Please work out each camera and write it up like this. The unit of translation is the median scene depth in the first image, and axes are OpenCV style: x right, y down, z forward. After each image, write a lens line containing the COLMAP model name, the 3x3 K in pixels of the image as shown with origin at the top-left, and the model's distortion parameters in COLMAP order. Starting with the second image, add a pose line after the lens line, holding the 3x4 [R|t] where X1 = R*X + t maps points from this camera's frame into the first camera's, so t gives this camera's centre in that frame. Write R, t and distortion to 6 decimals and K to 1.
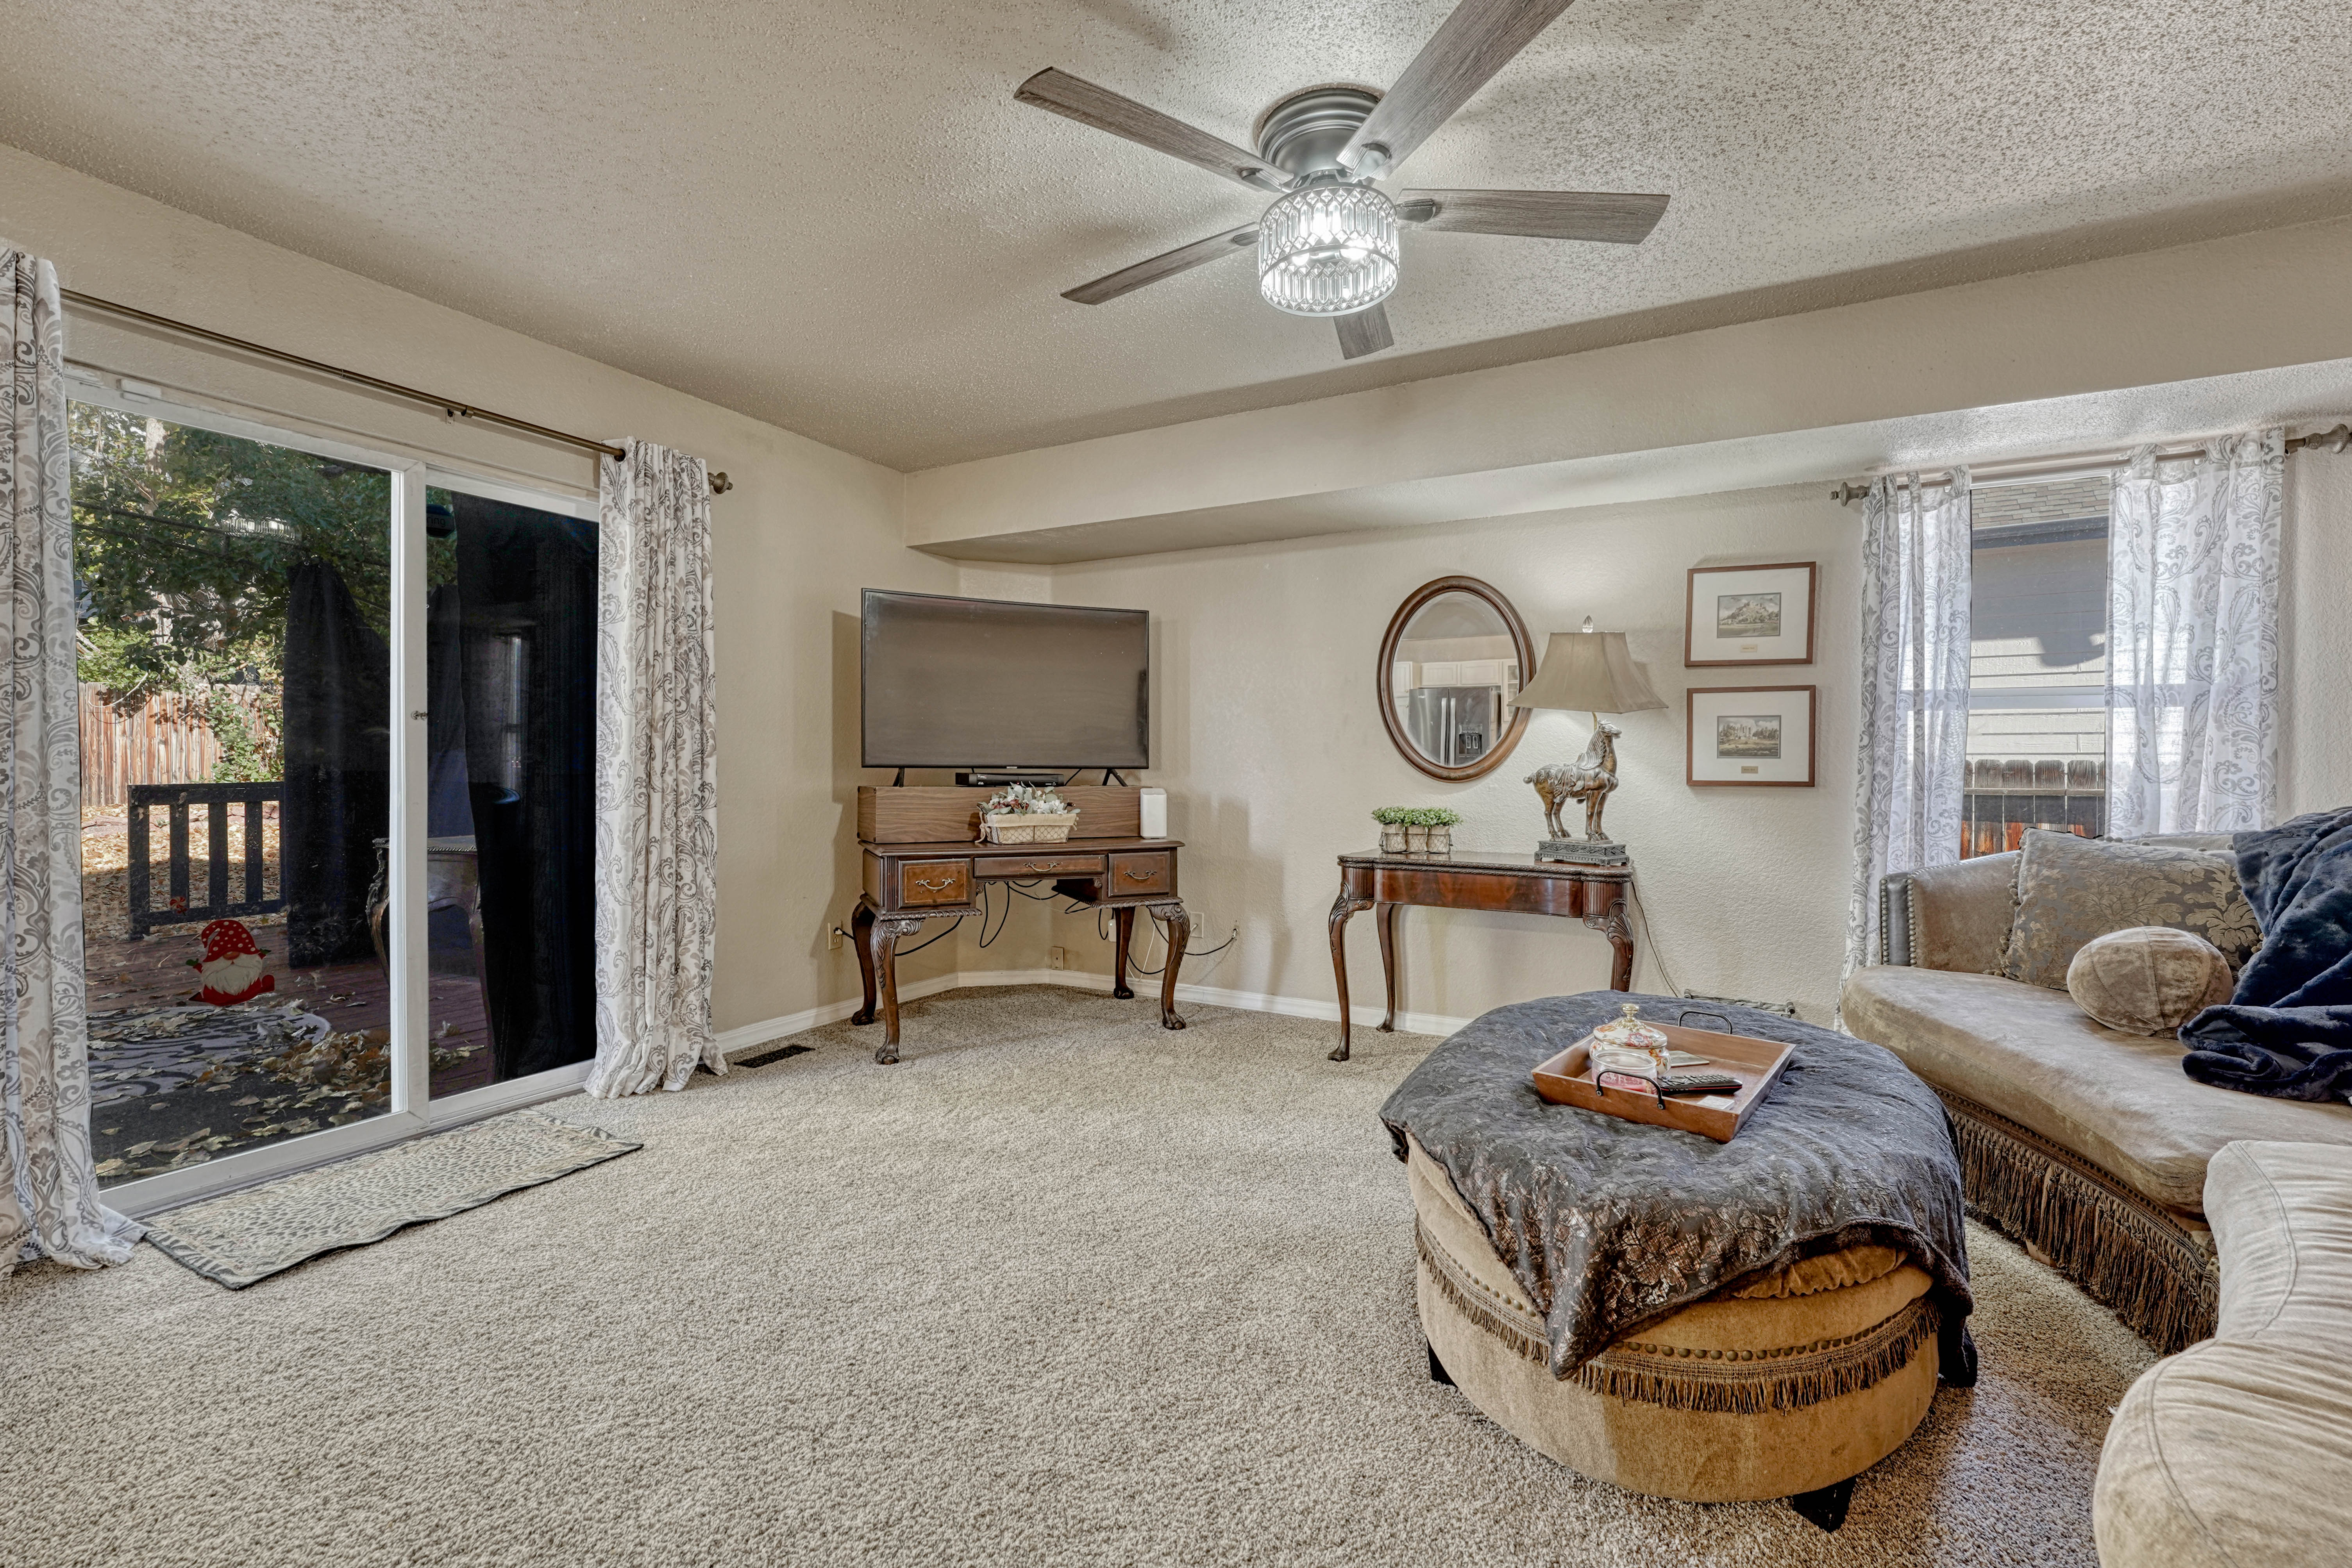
lens RADIAL K [[982.9, 0, 1179.6], [0, 982.9, 784.0], [0, 0, 1]] dist [-0.014758, 0.002378]
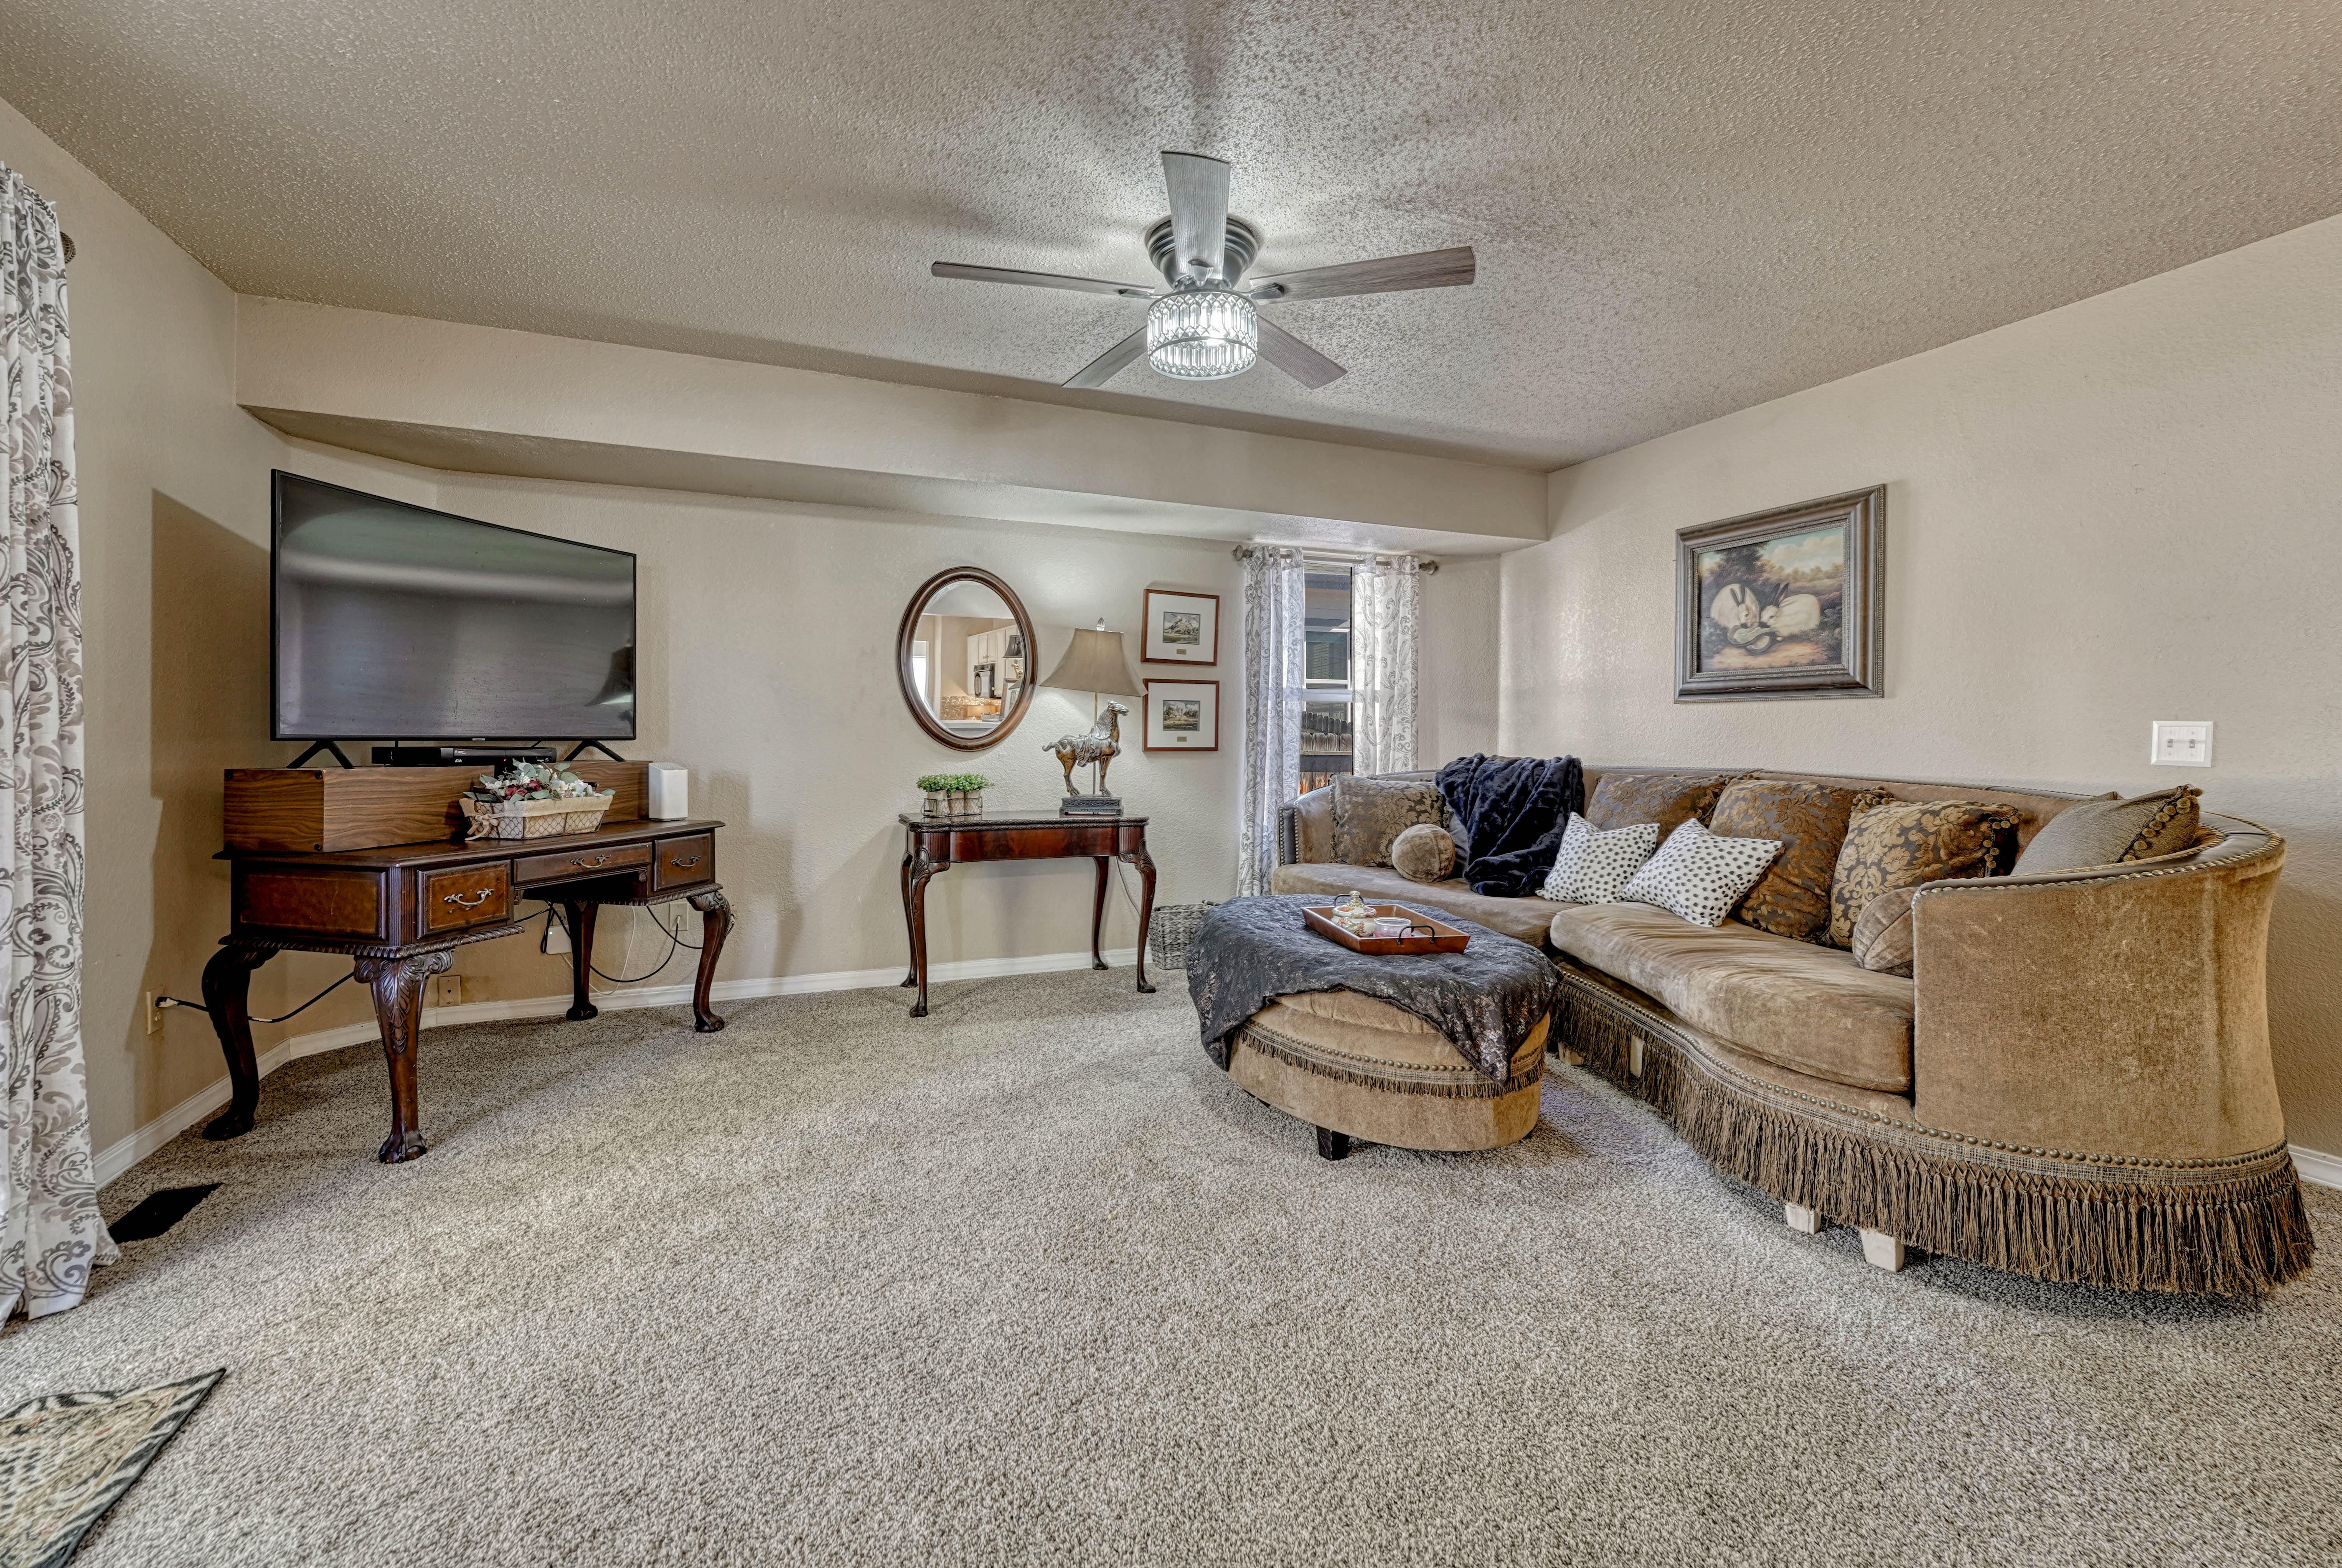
lens RADIAL K [[978.6, 0, 1178.1], [0, 978.6, 758.7], [0, 0, 1]] dist [-0.014758, 0.002378]
pose [[0.626306, -0.019397, 0.779336, -0.504729], [0.012760, 0.999812, 0.014630, -0.007062], [-0.779472, 0.000782, 0.626436, 0.132851]]
